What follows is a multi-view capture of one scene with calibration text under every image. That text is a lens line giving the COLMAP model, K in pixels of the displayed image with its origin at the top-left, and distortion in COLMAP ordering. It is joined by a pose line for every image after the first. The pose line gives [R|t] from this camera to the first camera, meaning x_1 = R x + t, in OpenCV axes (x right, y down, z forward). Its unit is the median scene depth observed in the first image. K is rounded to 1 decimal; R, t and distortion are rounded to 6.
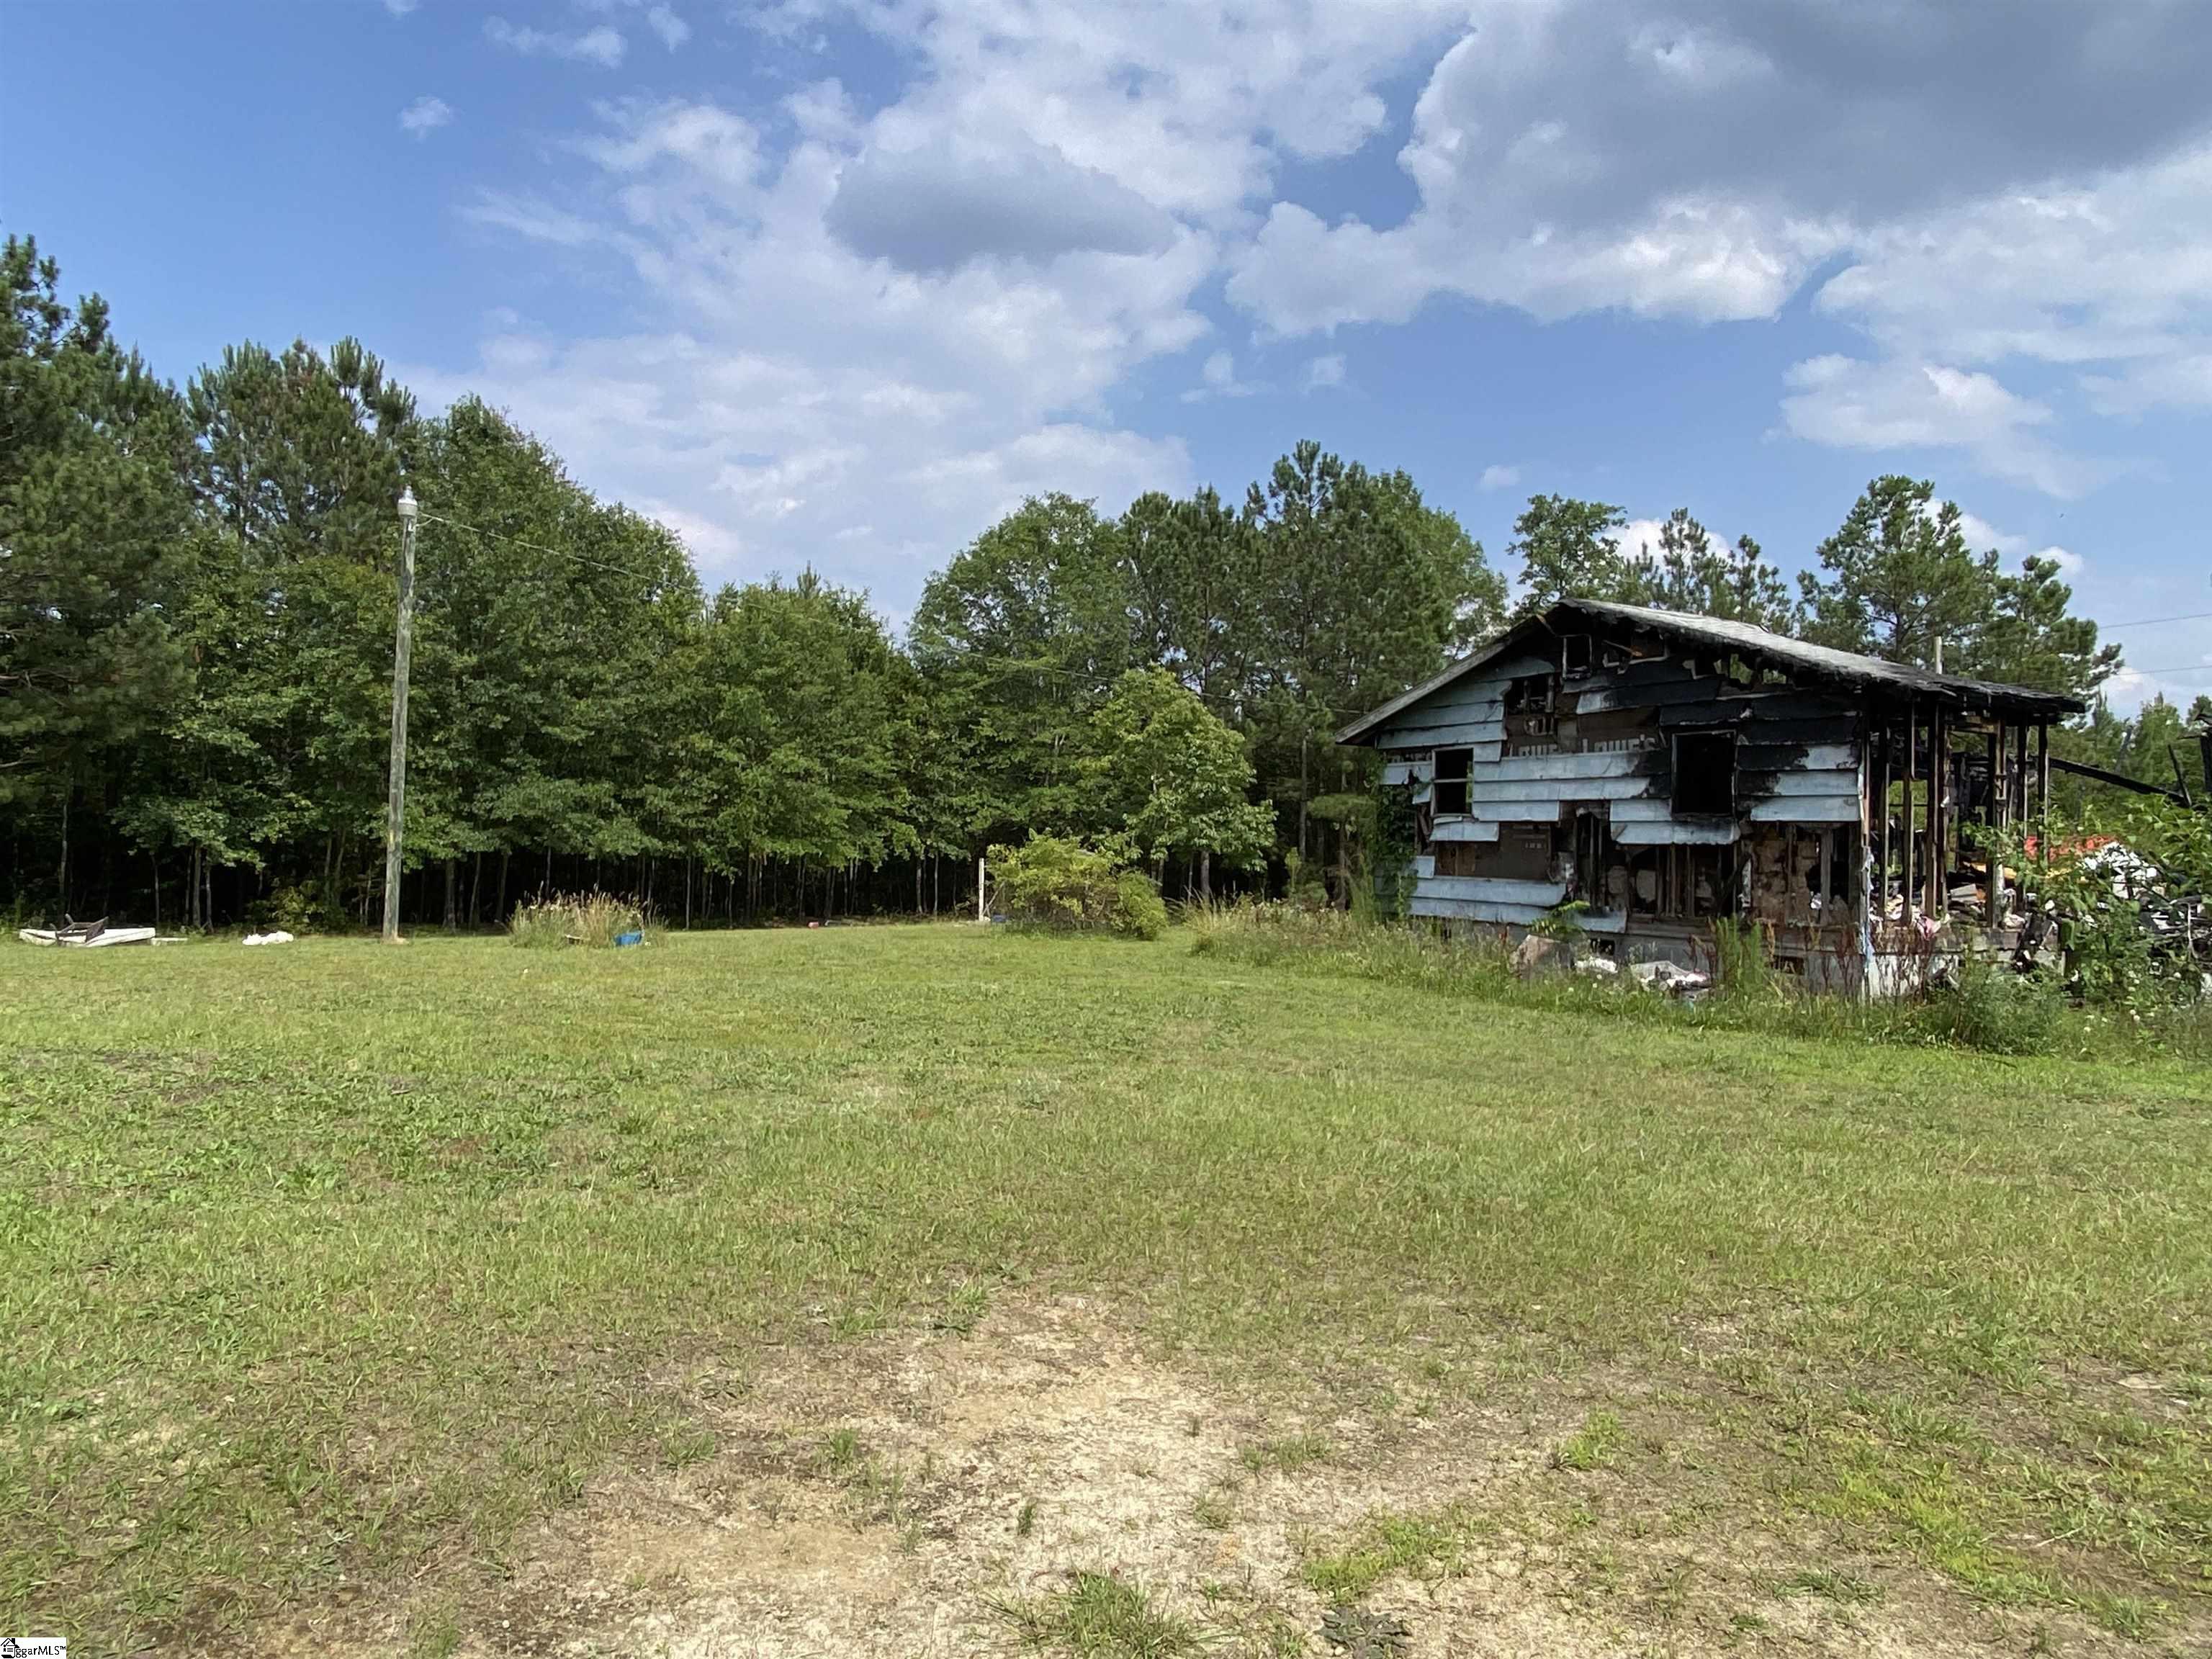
lens RADIAL K [[1469.3, 0, 1095.9], [0, 1469.3, 830.1], [0, 0, 1]] dist [0.022599, -0.002151]
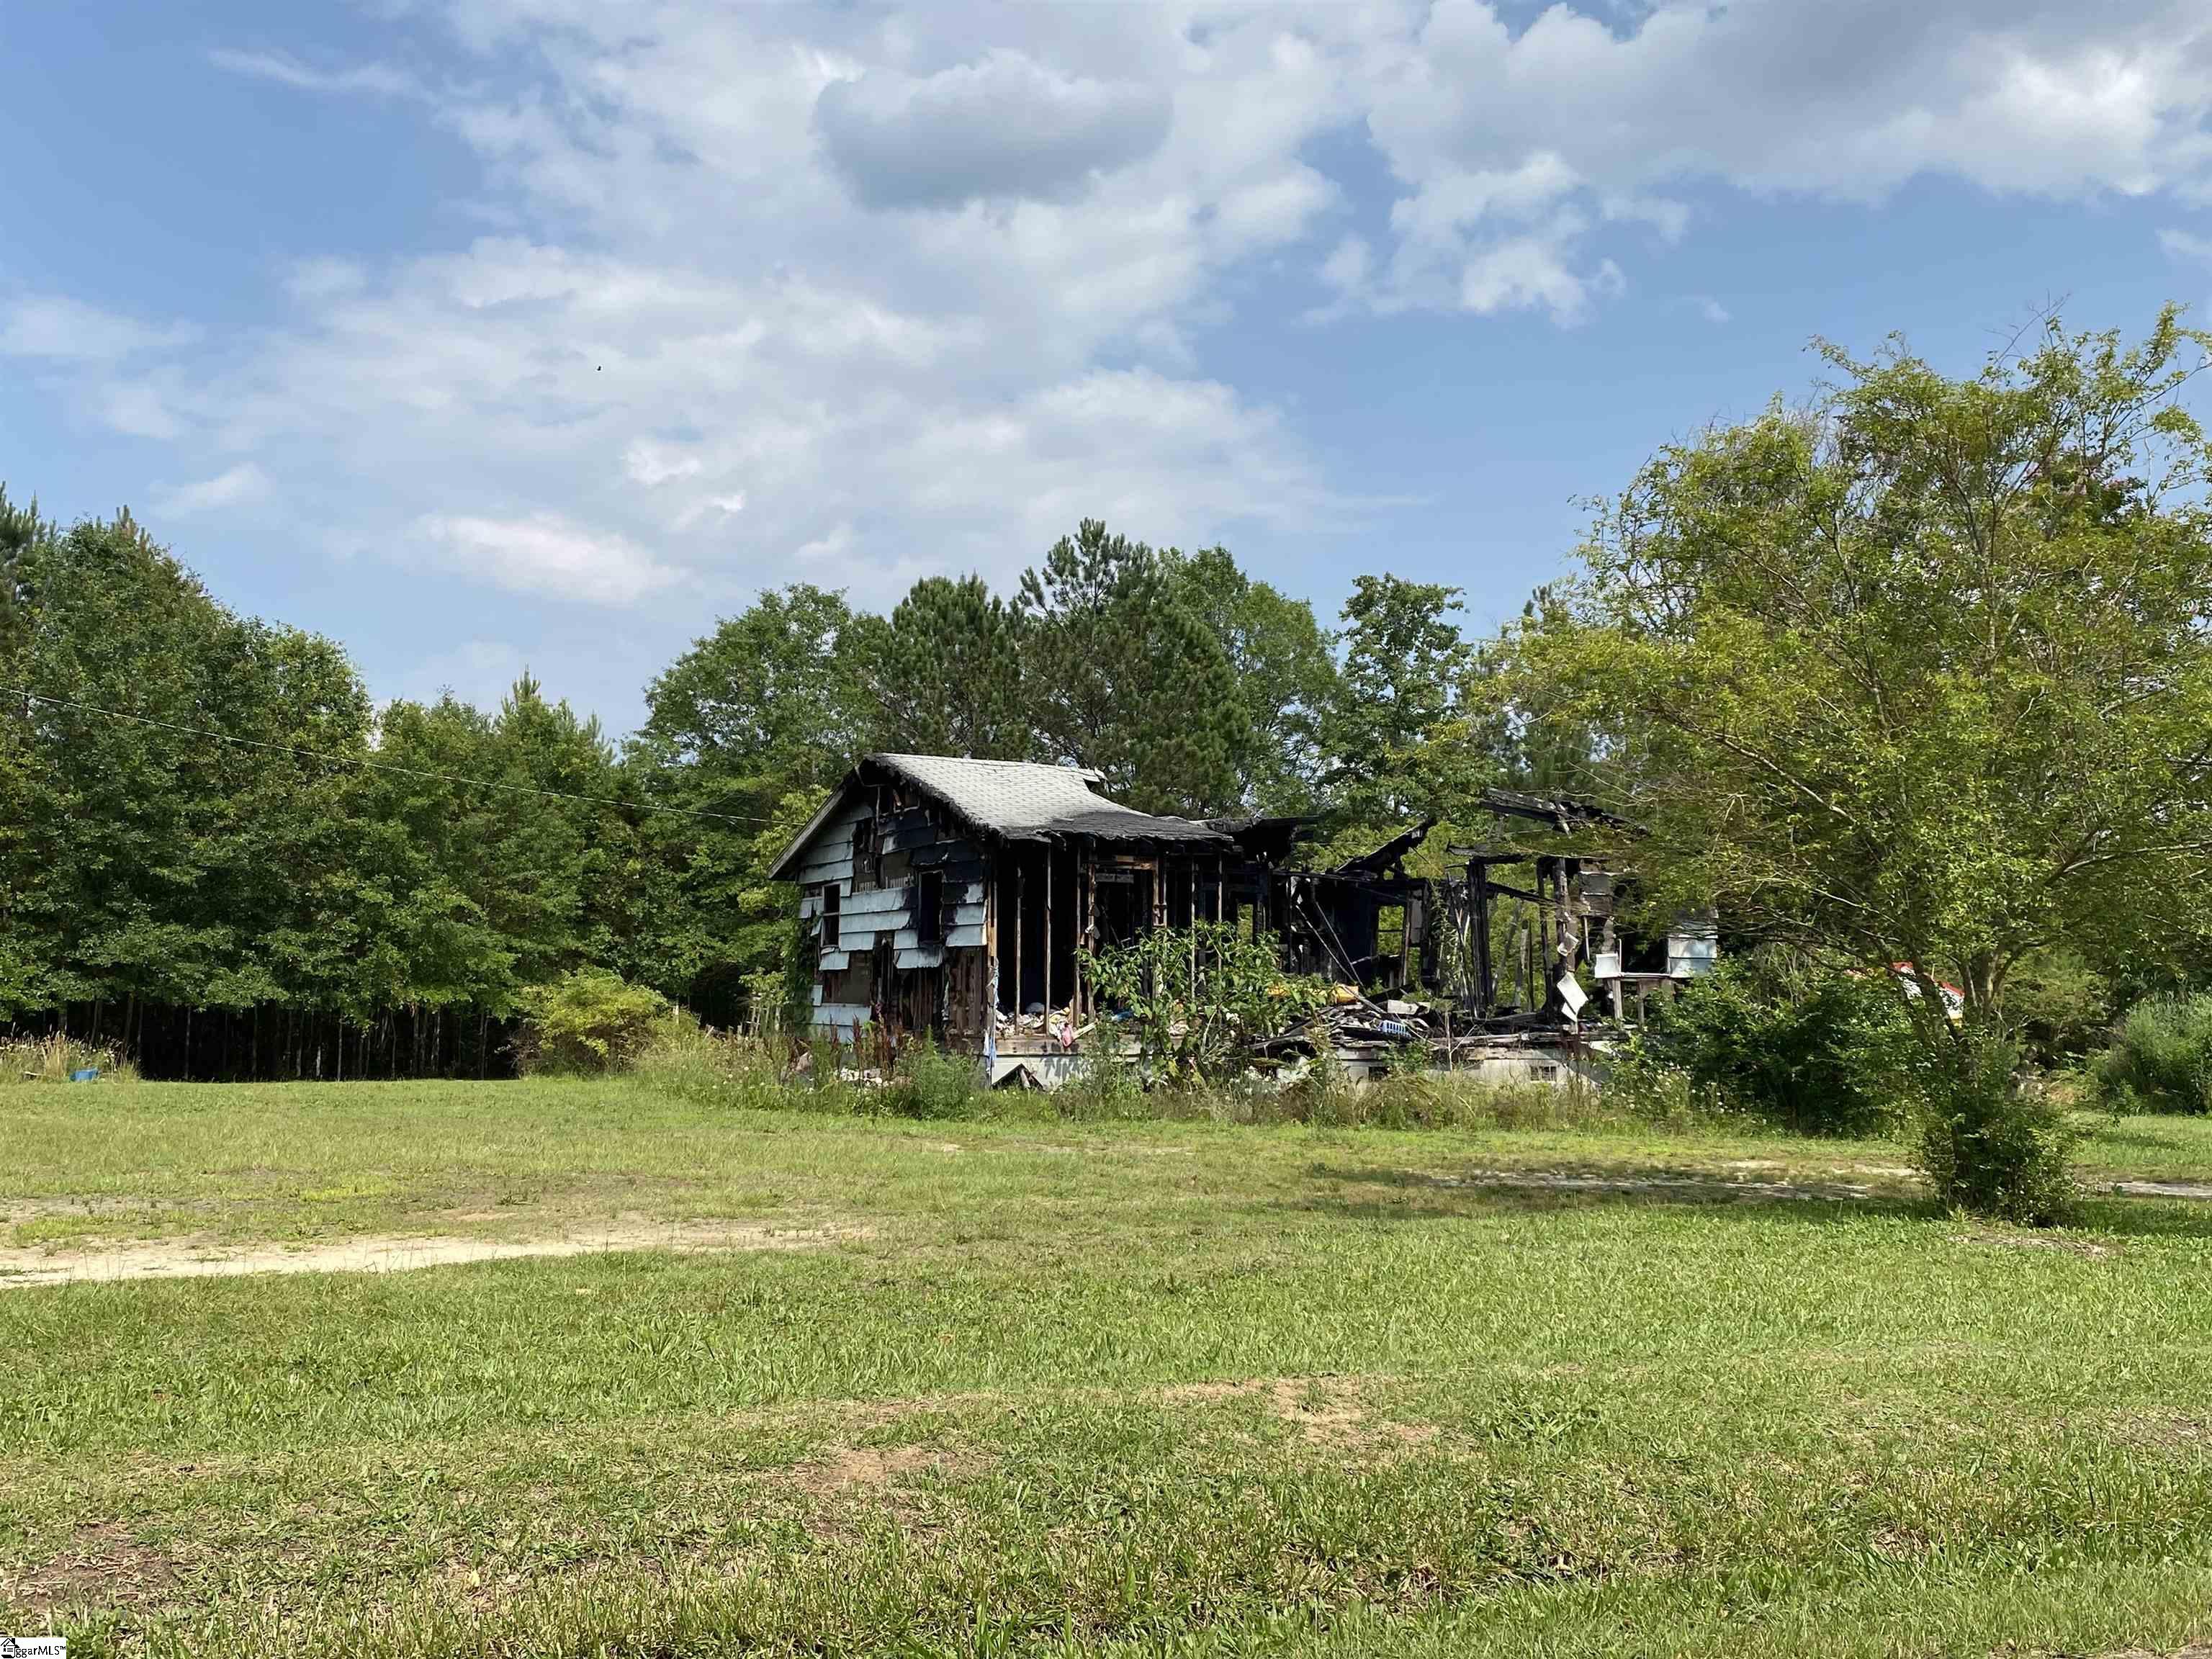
lens RADIAL K [[2043.0, 0, 1120.4], [0, 2043.0, 825.7], [0, 0, 1]] dist [-0.004404, 0.000000]
pose [[0.999619, -0.016669, -0.021996, 0.244016], [0.014968, 0.997042, -0.075382, 0.008779], [0.023187, 0.075024, 0.996912, -0.246956]]
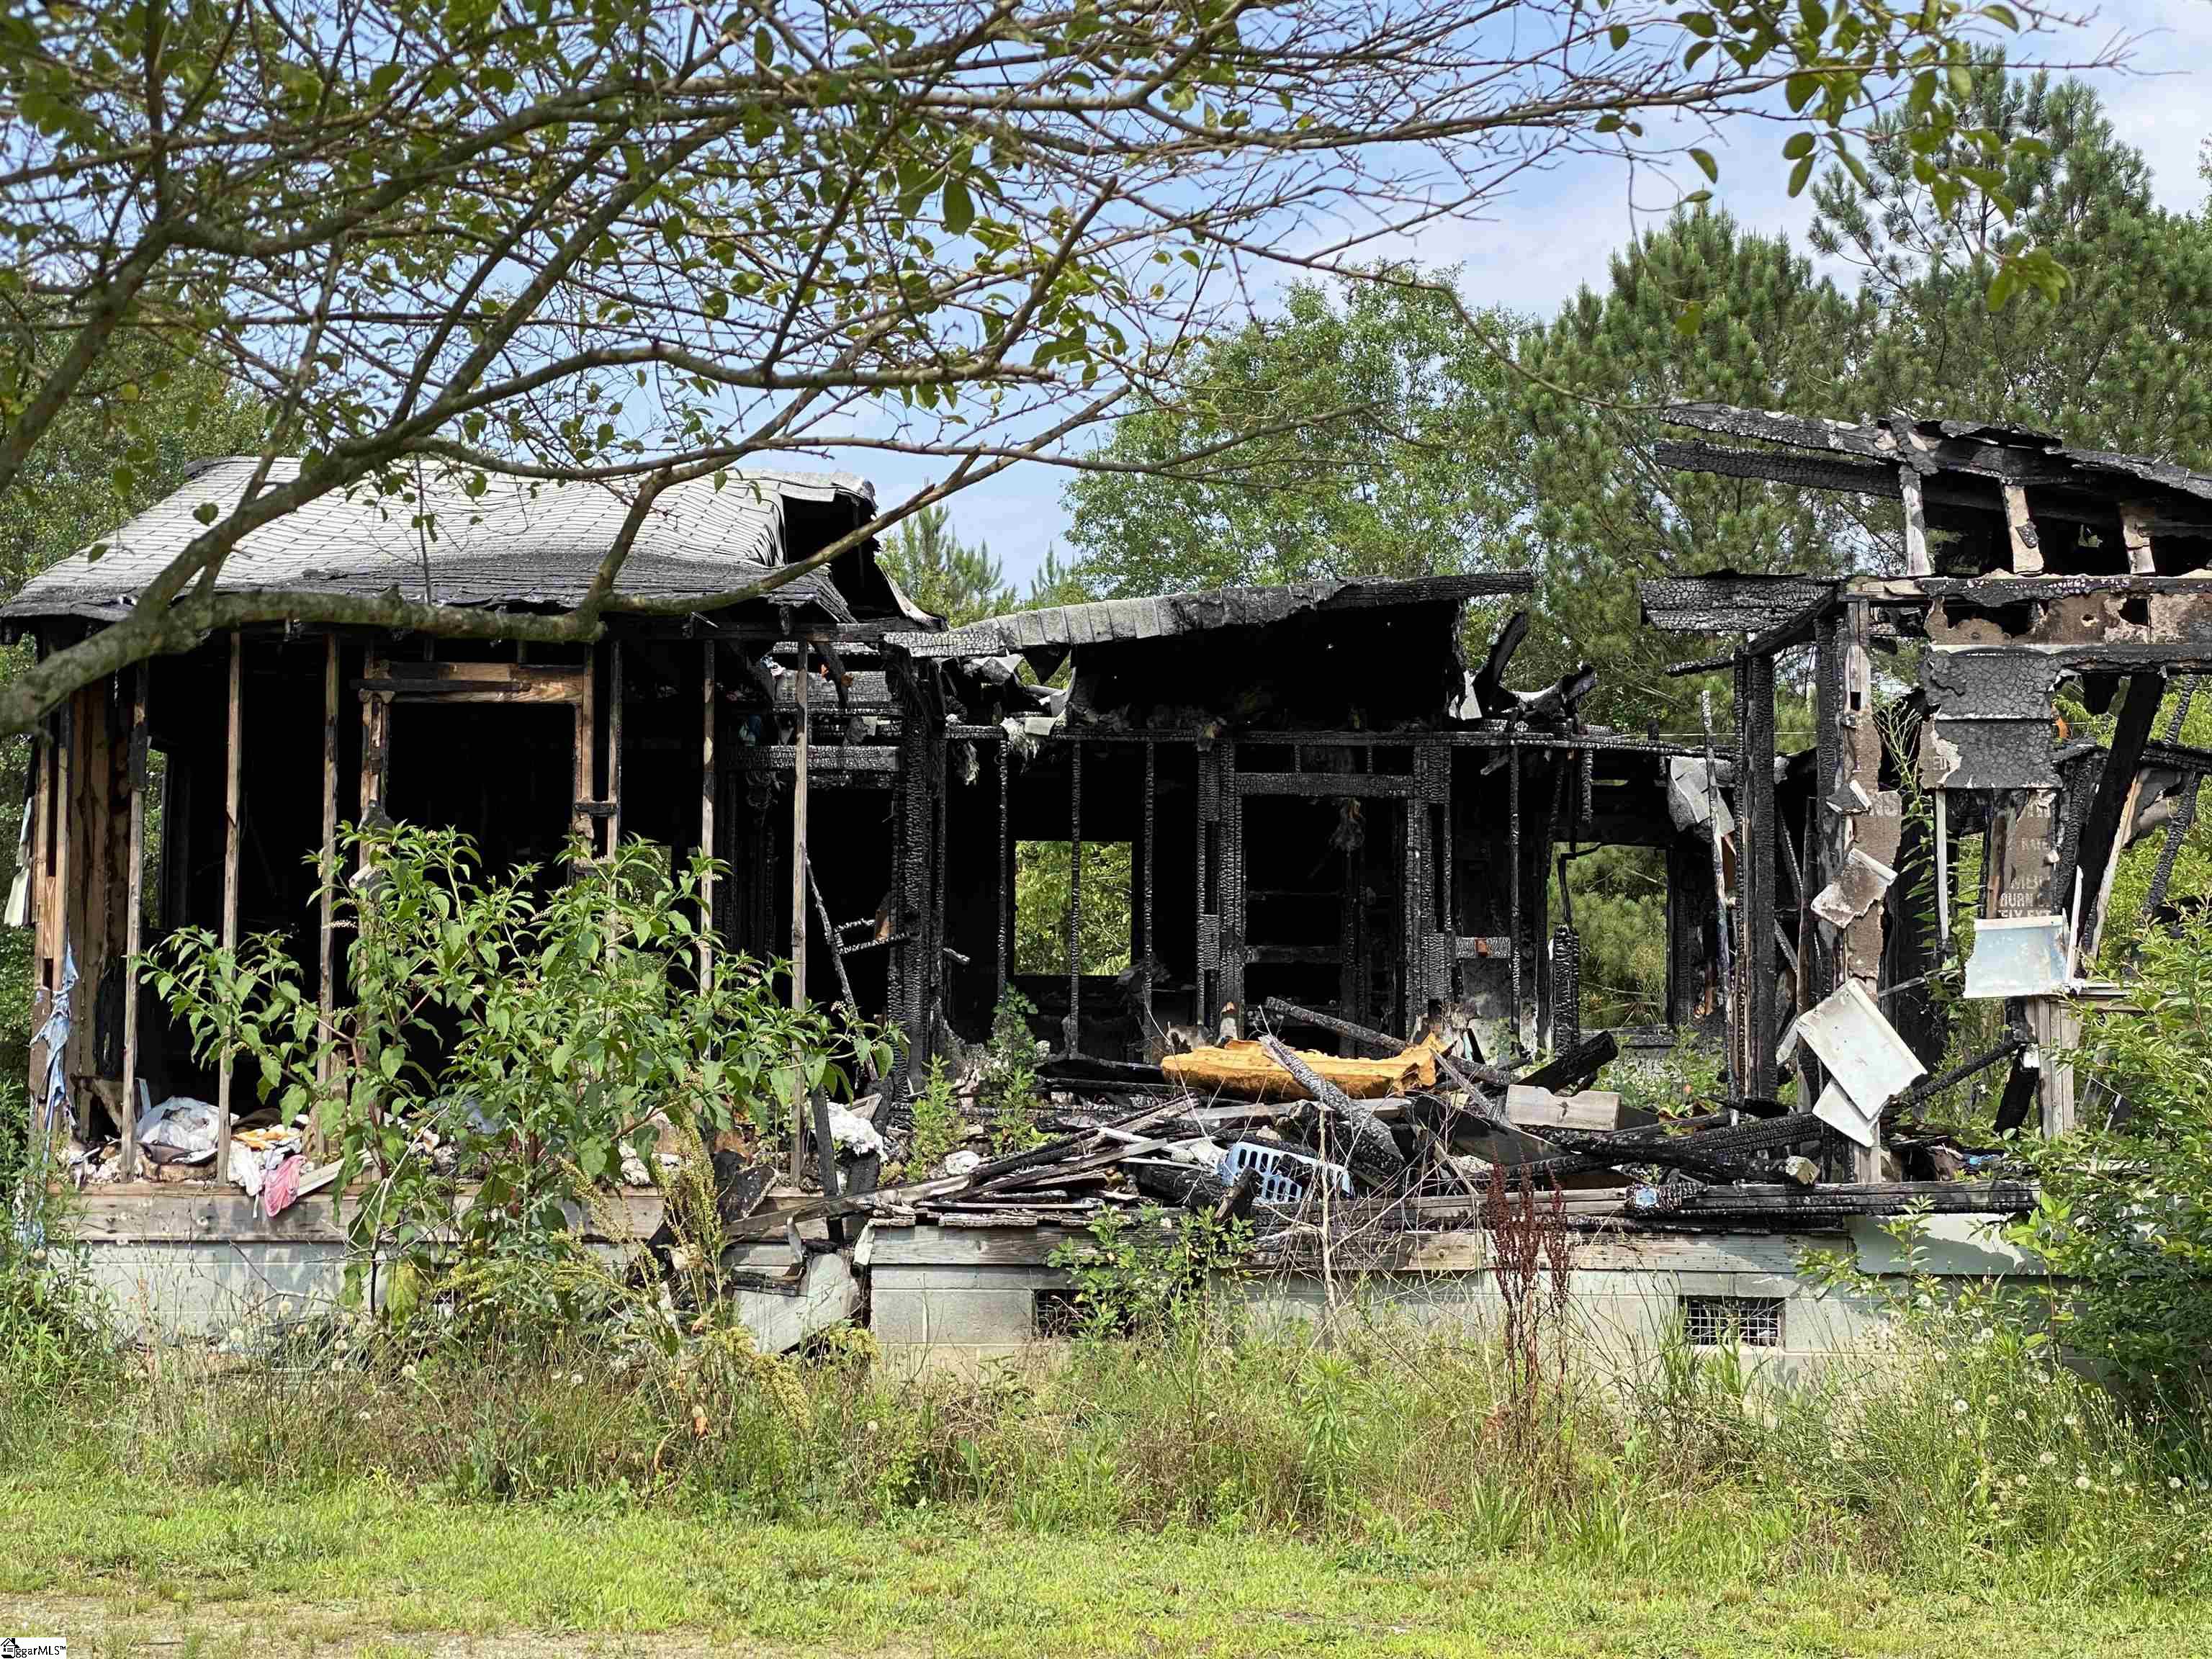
lens RADIAL K [[3537.2, 0, 1100.6], [0, 3537.2, 811.7], [0, 0, 1]] dist [0.154254, 0.000000]
pose [[0.894848, -0.054501, -0.443031, 0.460341], [0.018964, 0.996264, -0.084255, 0.019695], [0.445968, 0.066994, 0.892538, 0.077664]]
